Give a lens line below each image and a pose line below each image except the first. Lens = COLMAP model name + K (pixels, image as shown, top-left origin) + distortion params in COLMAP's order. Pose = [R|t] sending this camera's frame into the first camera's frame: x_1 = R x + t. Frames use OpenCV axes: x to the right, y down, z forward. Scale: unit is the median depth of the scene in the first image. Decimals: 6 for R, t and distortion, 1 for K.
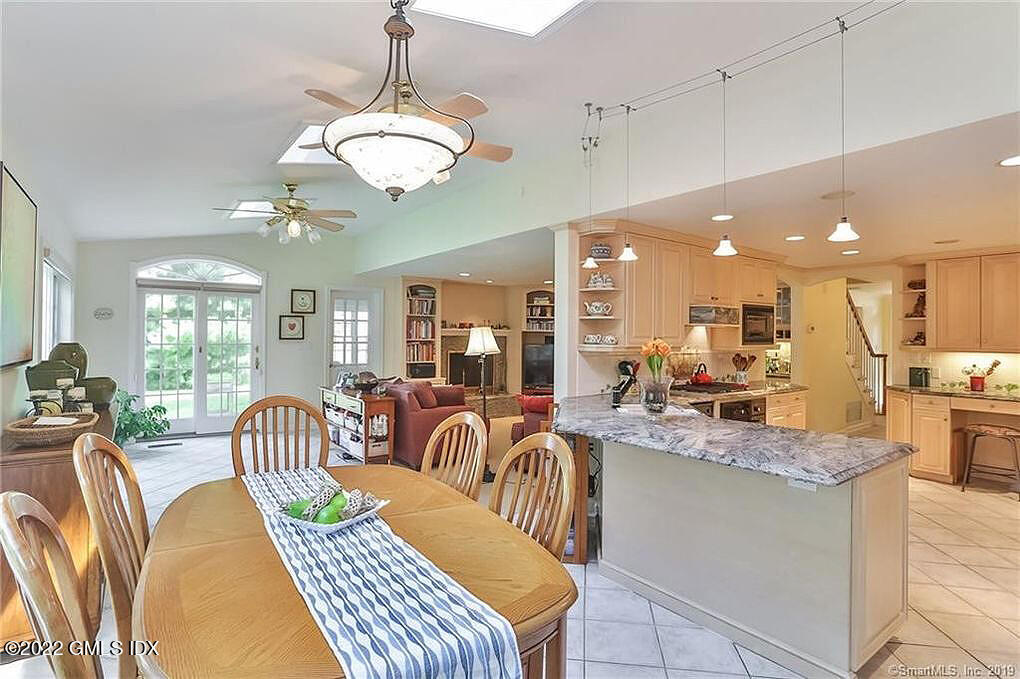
lens RADIAL K [[491.9, 0, 517.6], [0, 491.9, 331.5], [0, 0, 1]] dist [0.009642, 0.002267]
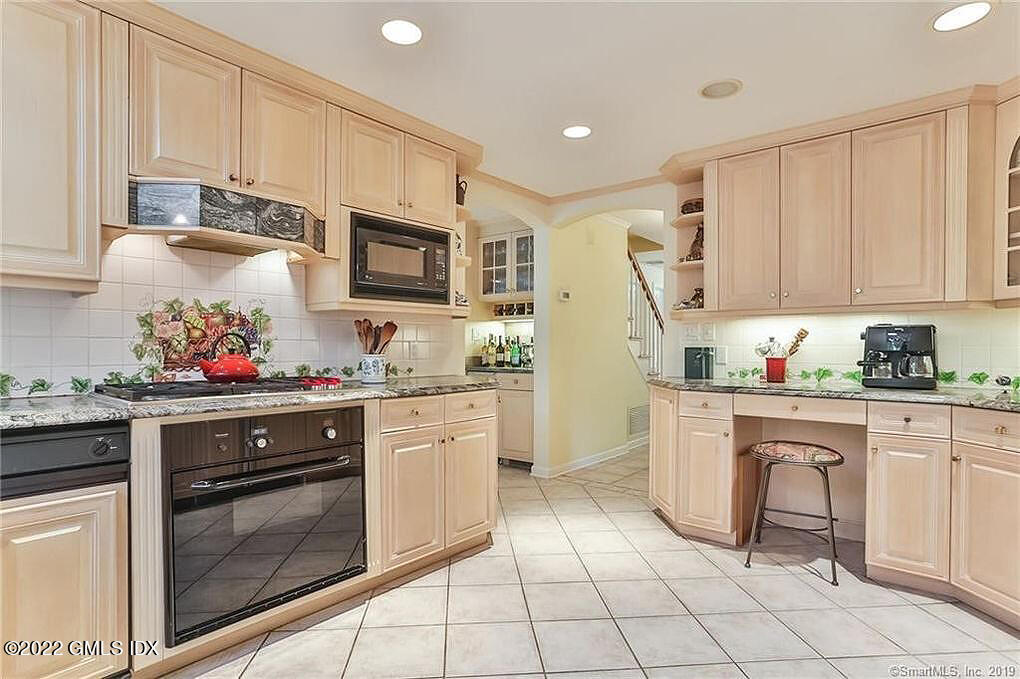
lens RADIAL K [[523.2, 0, 491.8], [0, 523.2, 346.8], [0, 0, 1]] dist [-0.004531, 0.004272]
pose [[0.979965, -0.008816, 0.198974, 0.476584], [0.006475, 0.999902, 0.012415, 0.068015], [-0.199063, -0.010877, 0.979926, 0.464996]]
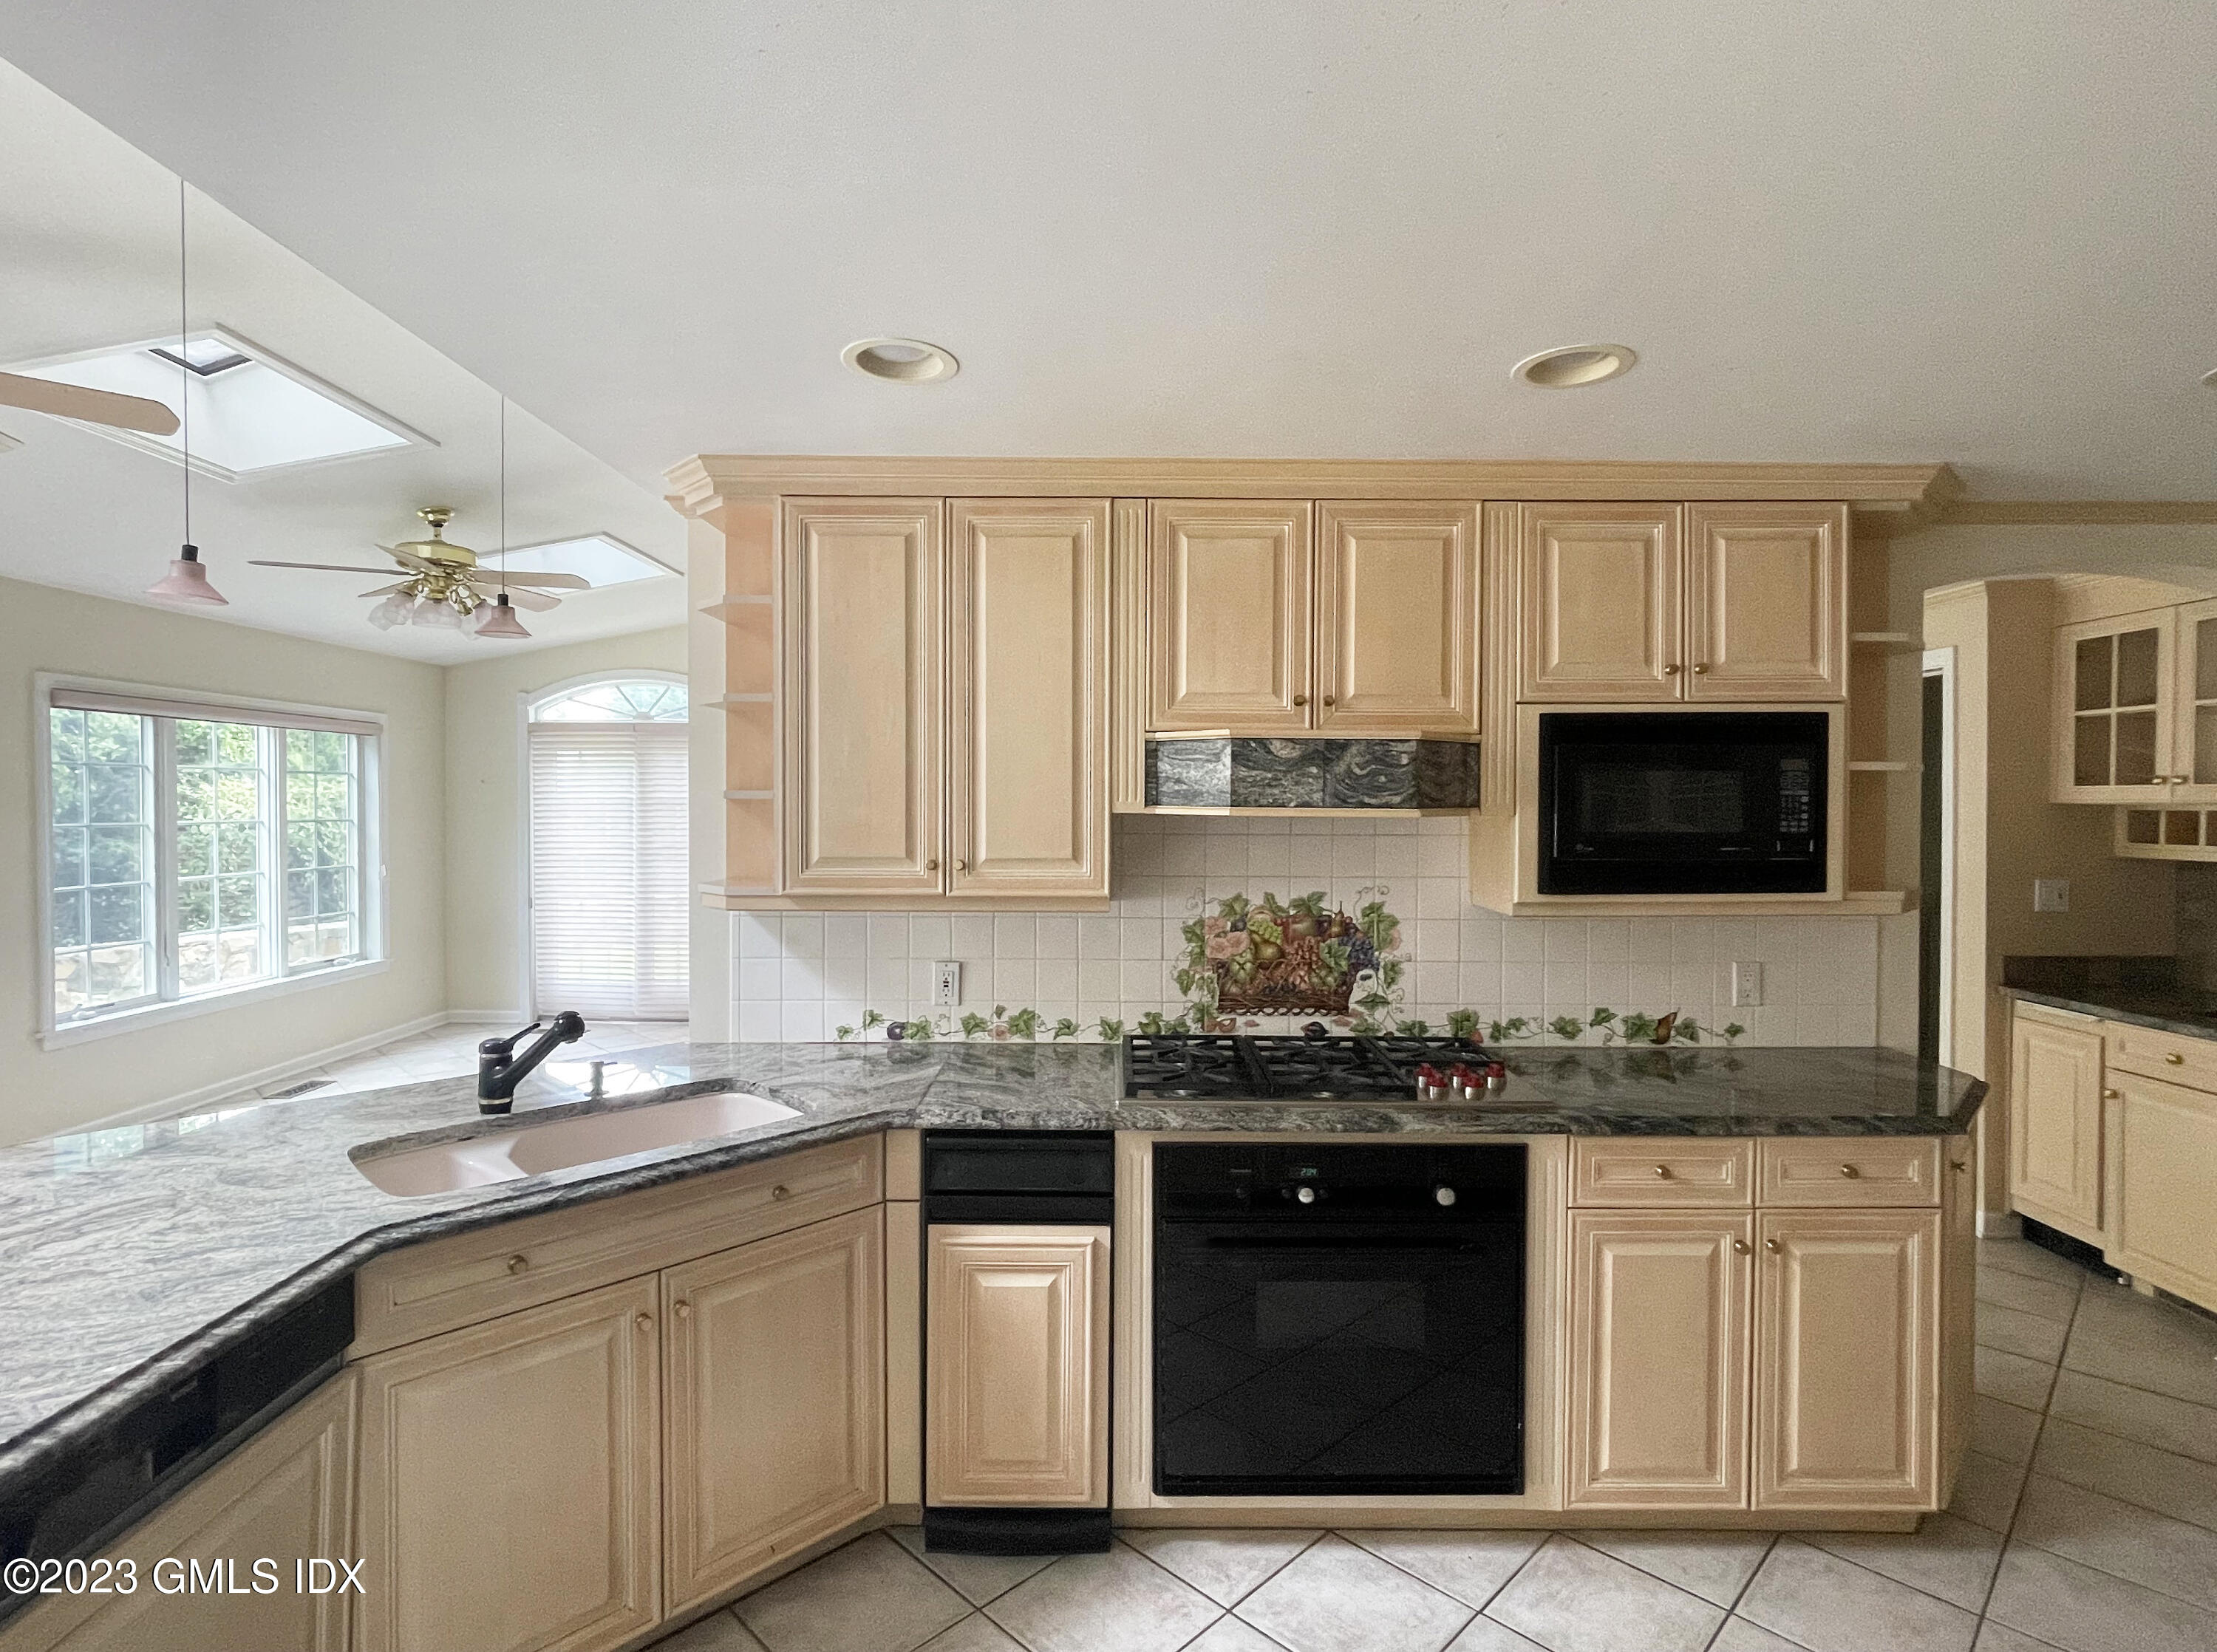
lens RADIAL K [[1117.5, 0, 1110.9], [0, 1117.5, 804.4], [0, 0, 1]] dist [-0.004138, -0.001063]
pose [[0.795950, -0.002047, -0.605359, 0.596269], [0.009840, 0.999906, 0.009556, -0.020156], [0.605283, -0.013562, 0.795895, 0.459180]]
